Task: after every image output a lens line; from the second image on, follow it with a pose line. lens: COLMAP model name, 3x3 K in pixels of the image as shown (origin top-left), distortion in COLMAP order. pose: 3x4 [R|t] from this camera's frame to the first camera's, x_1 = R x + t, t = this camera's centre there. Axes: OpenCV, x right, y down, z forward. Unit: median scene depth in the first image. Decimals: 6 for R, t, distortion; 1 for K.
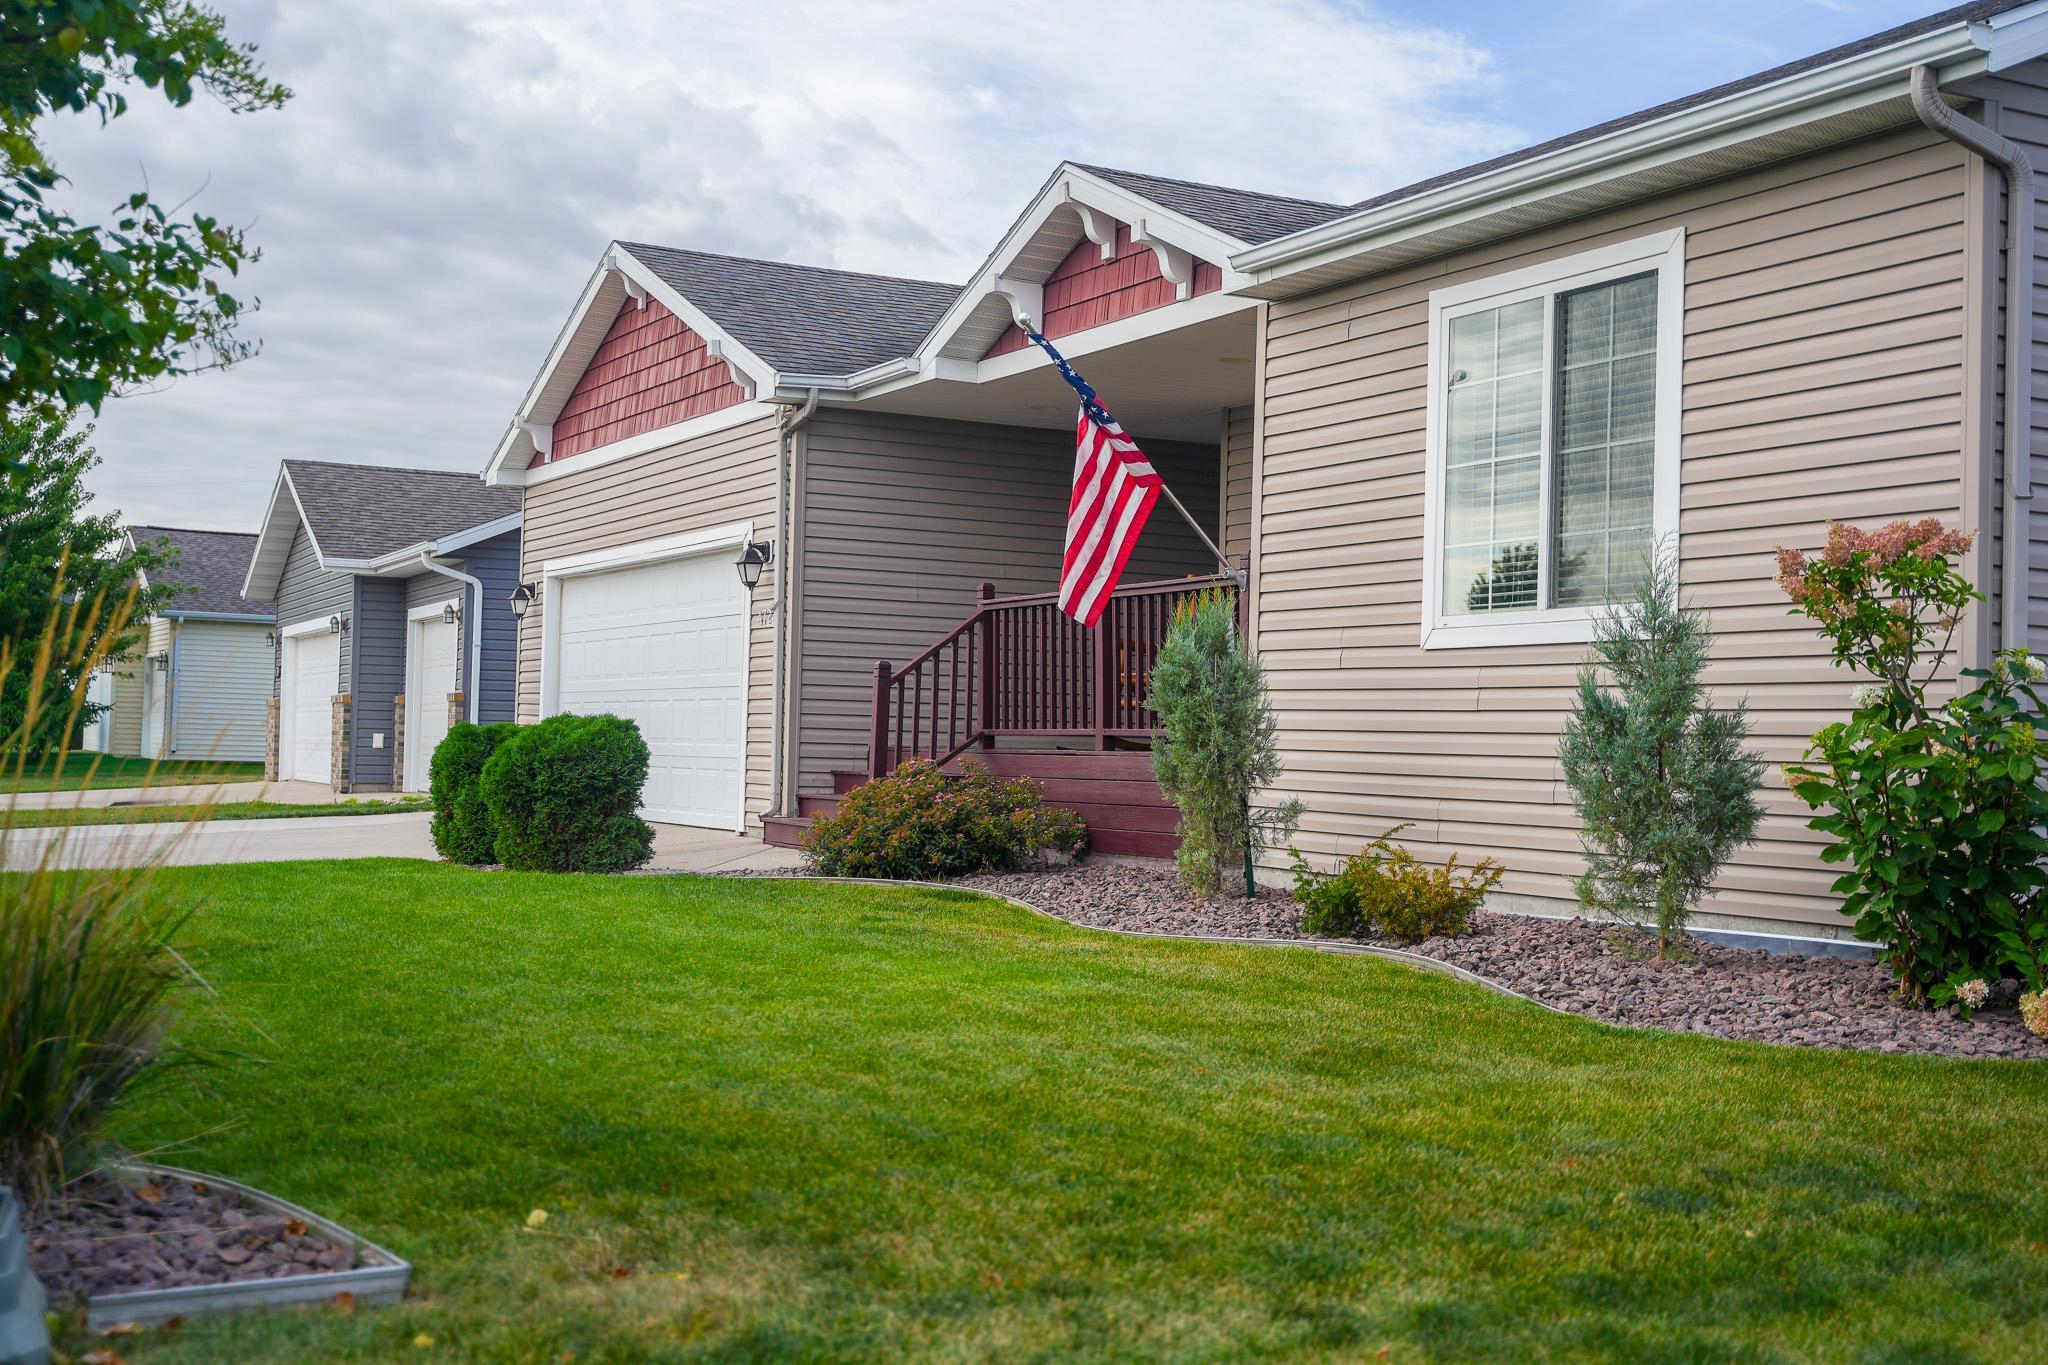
lens RADIAL K [[2328.6, 0, 1088.4], [0, 2328.6, 686.7], [0, 0, 1]] dist [-0.001731, 0.004643]
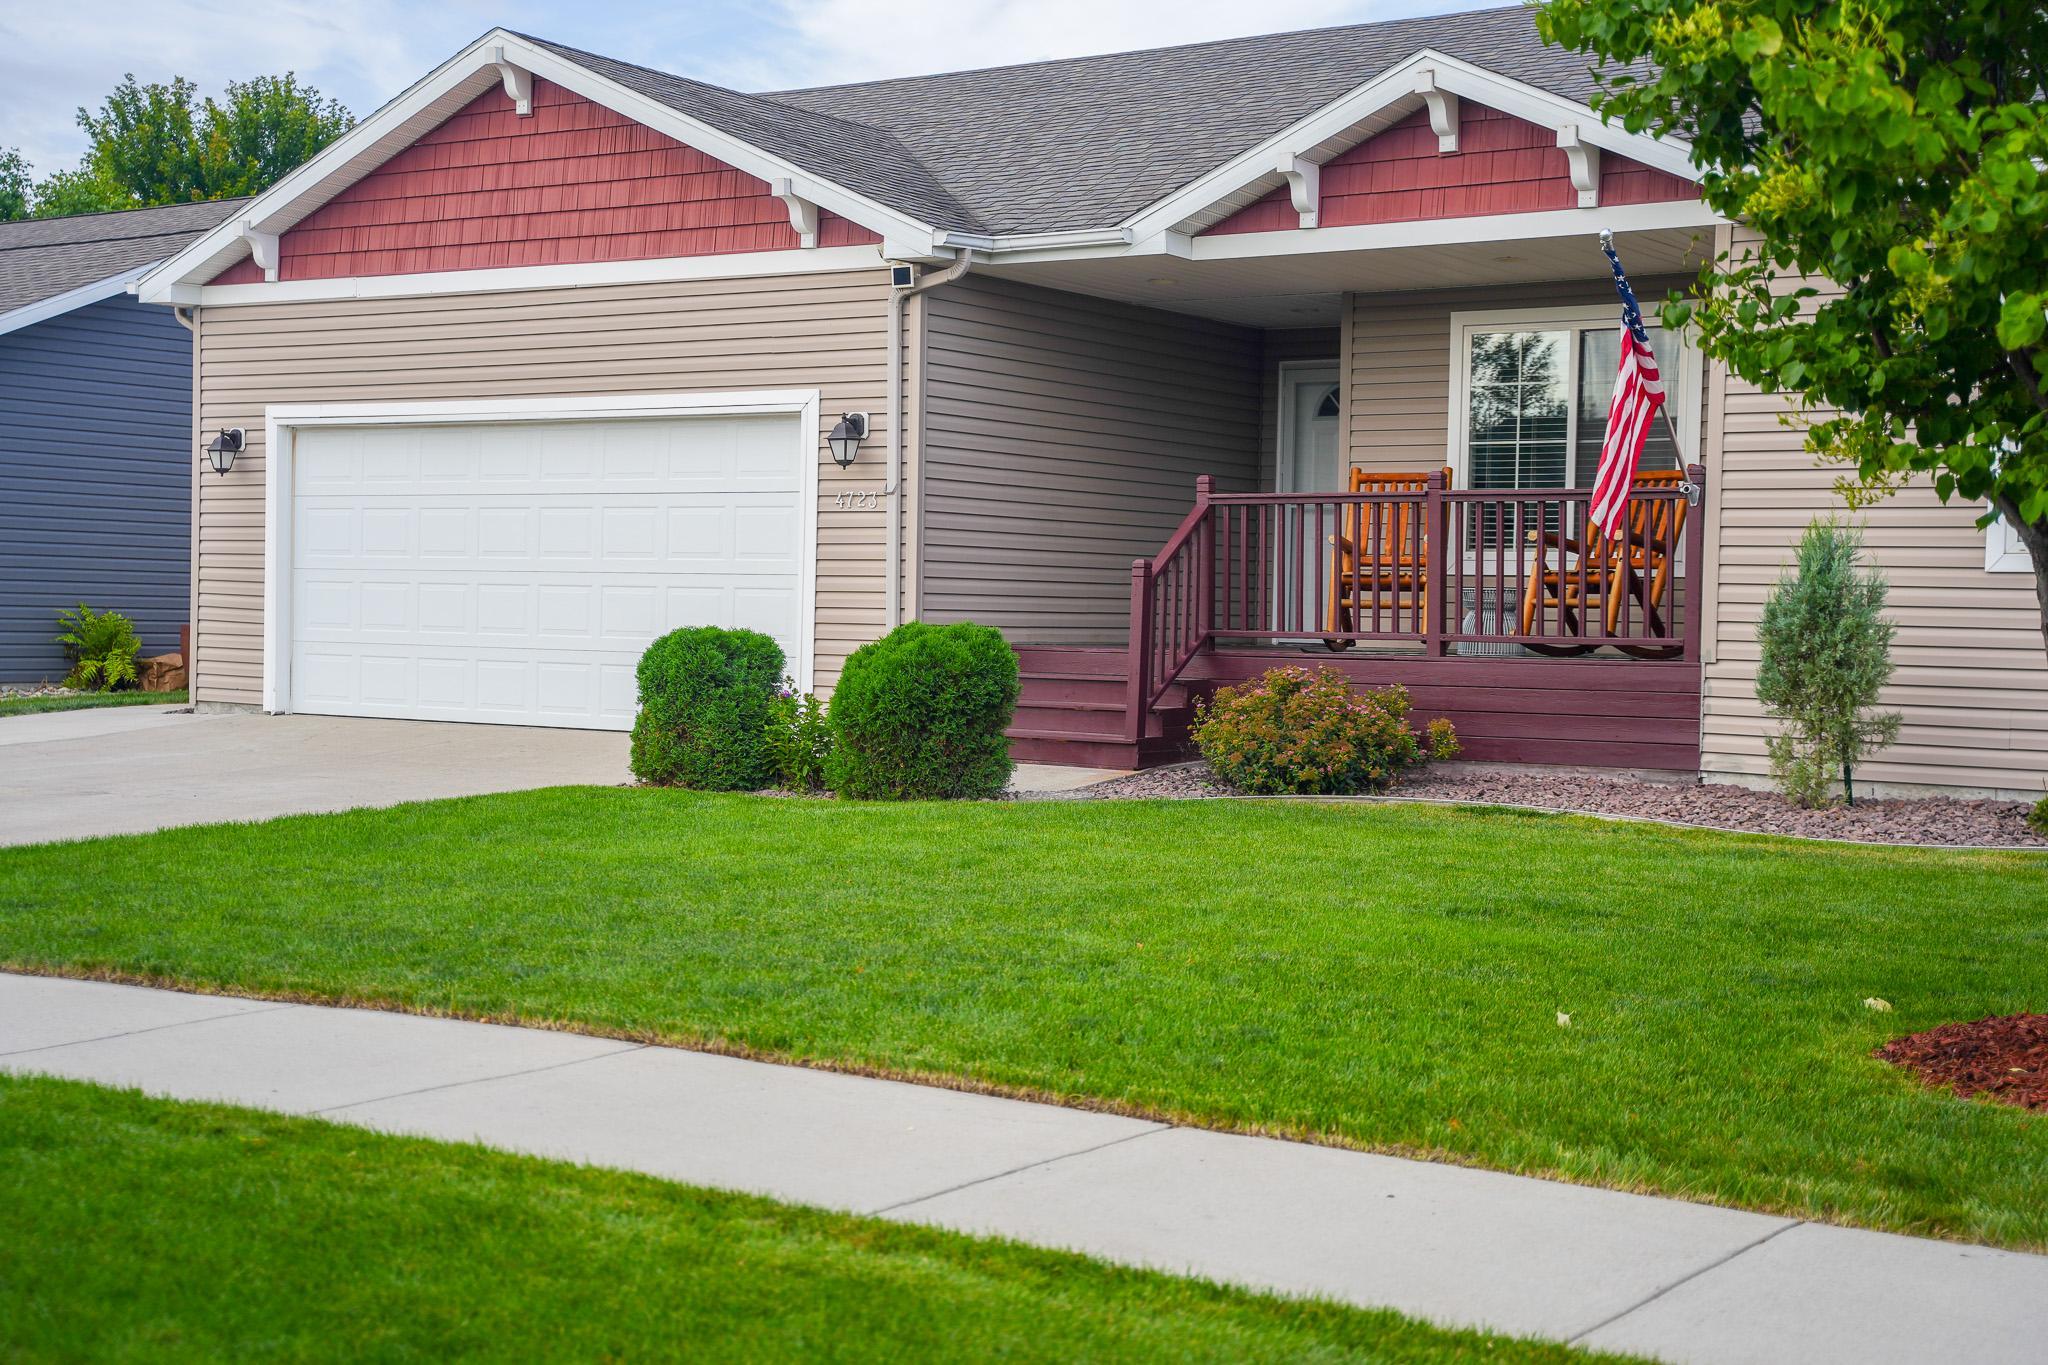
lens RADIAL K [[2723.9, 0, 1052.0], [0, 2723.9, 676.4], [0, 0, 1]] dist [0.076464, 0.125025]
pose [[0.894900, -0.017500, 0.445924, -0.598956], [-0.010872, 0.998079, 0.060987, -0.030172], [-0.446134, -0.059425, 0.892991, 0.036031]]
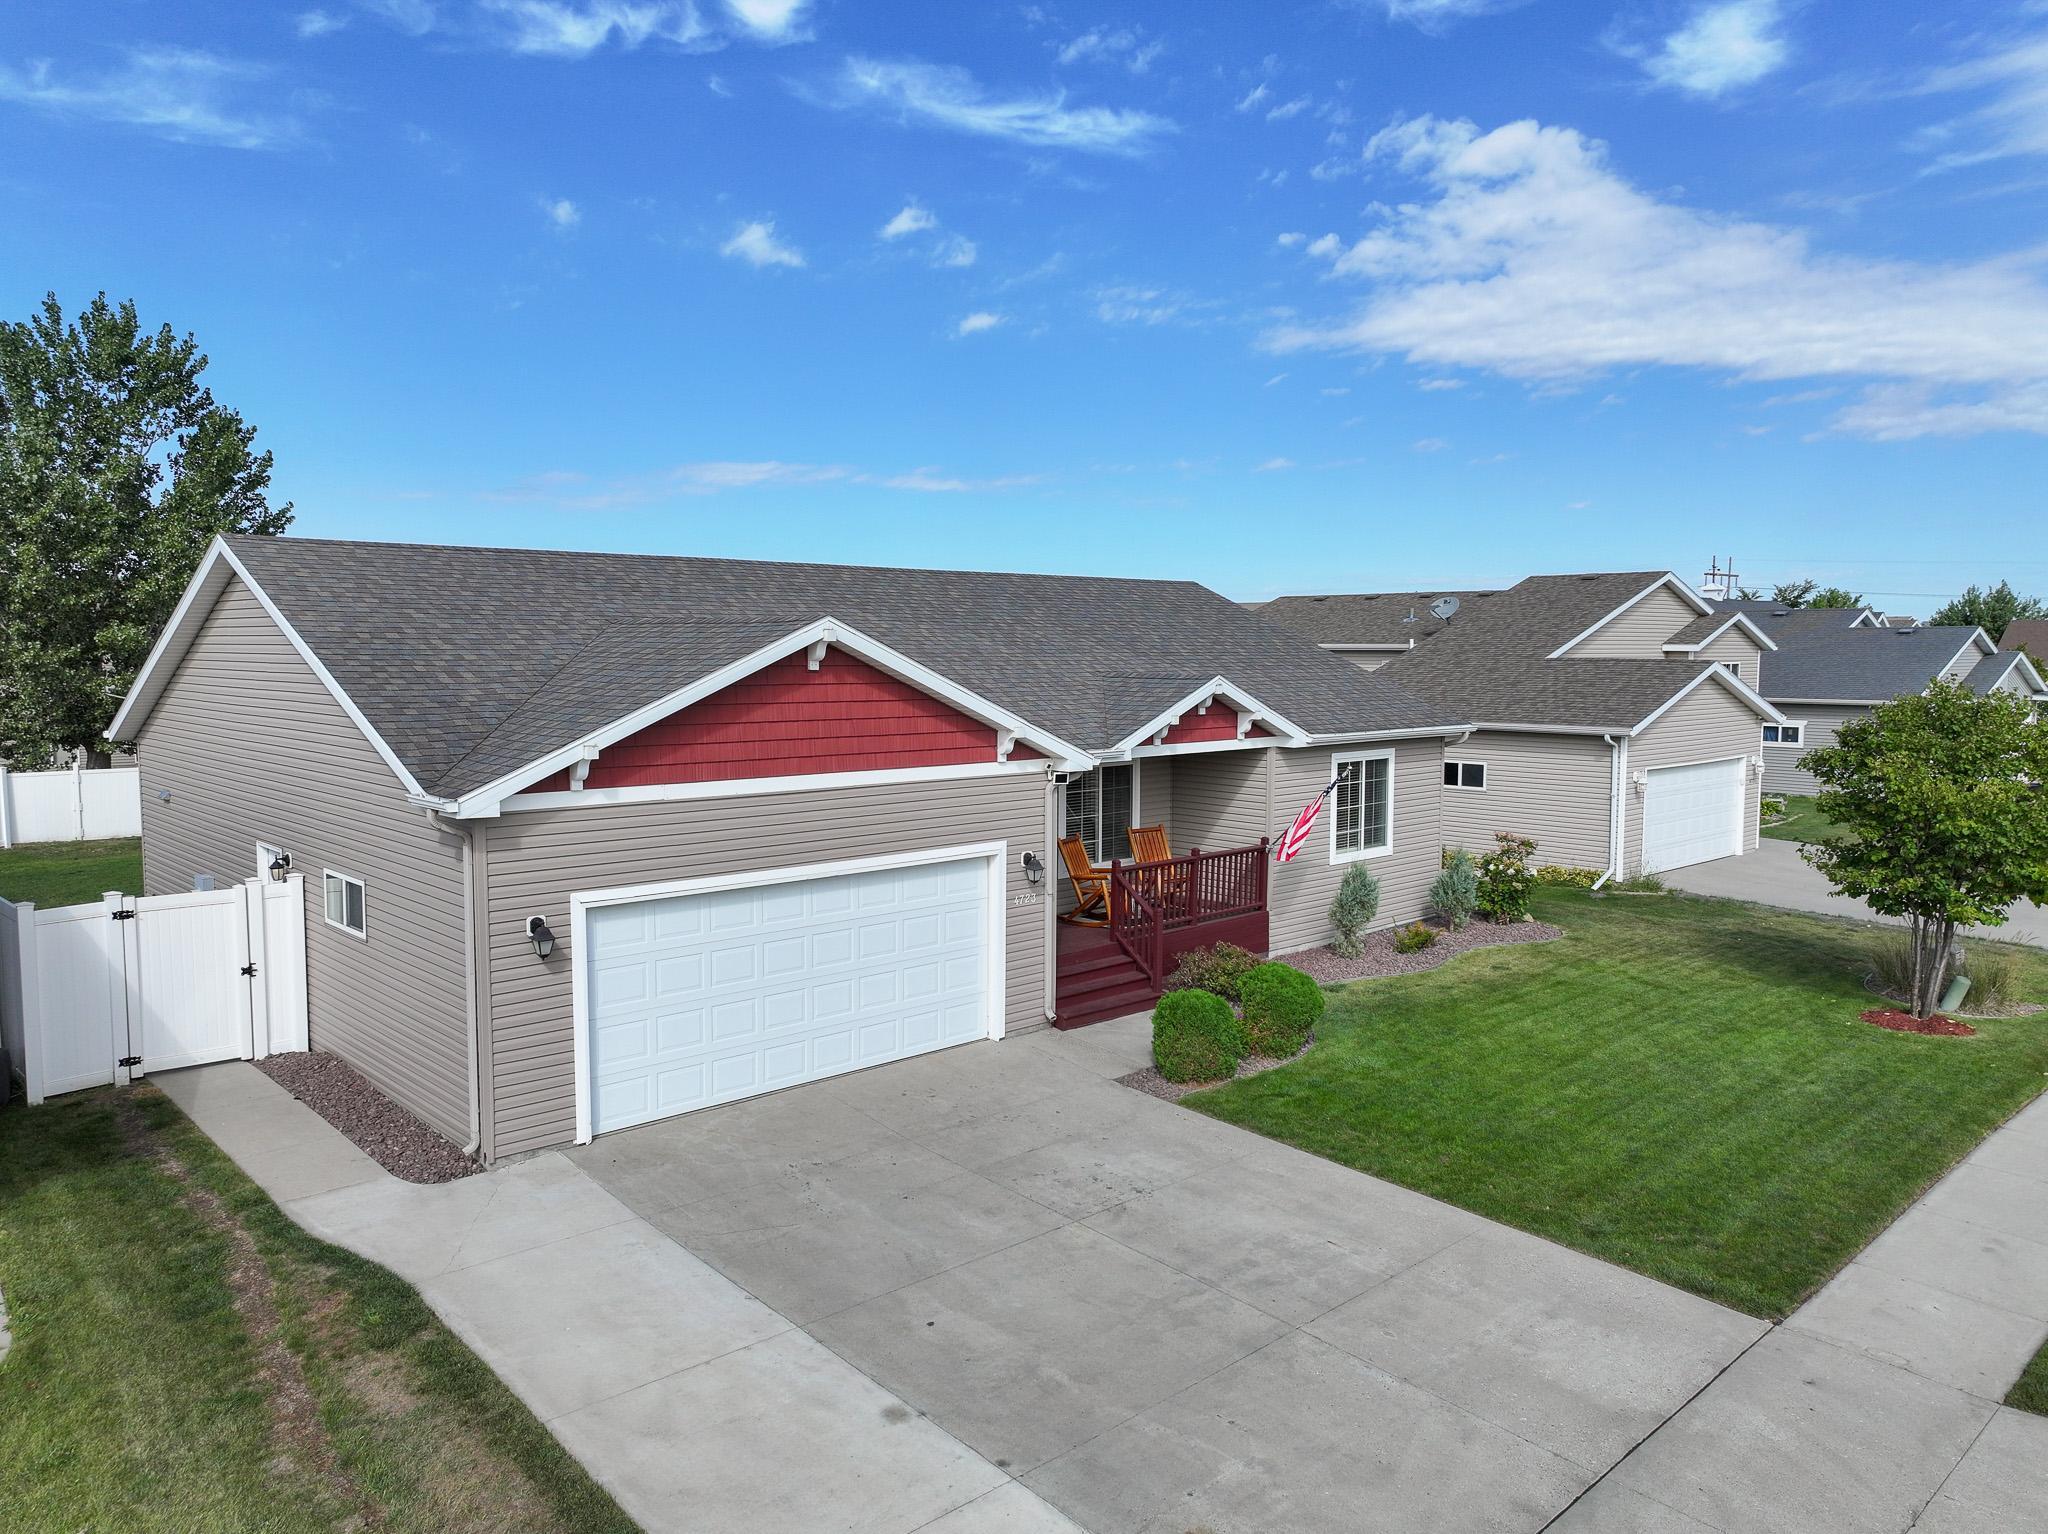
lens RADIAL K [[1432.9, 0, 1024.0], [0, 1432.9, 767.0], [0, 0, 1]] dist [0.005143, 0.002234]
pose [[-0.239268, -0.106744, 0.965068, -1.213649], [-0.034055, 0.994250, 0.101528, -0.247792], [-0.970356, -0.008572, -0.241527, 1.386116]]
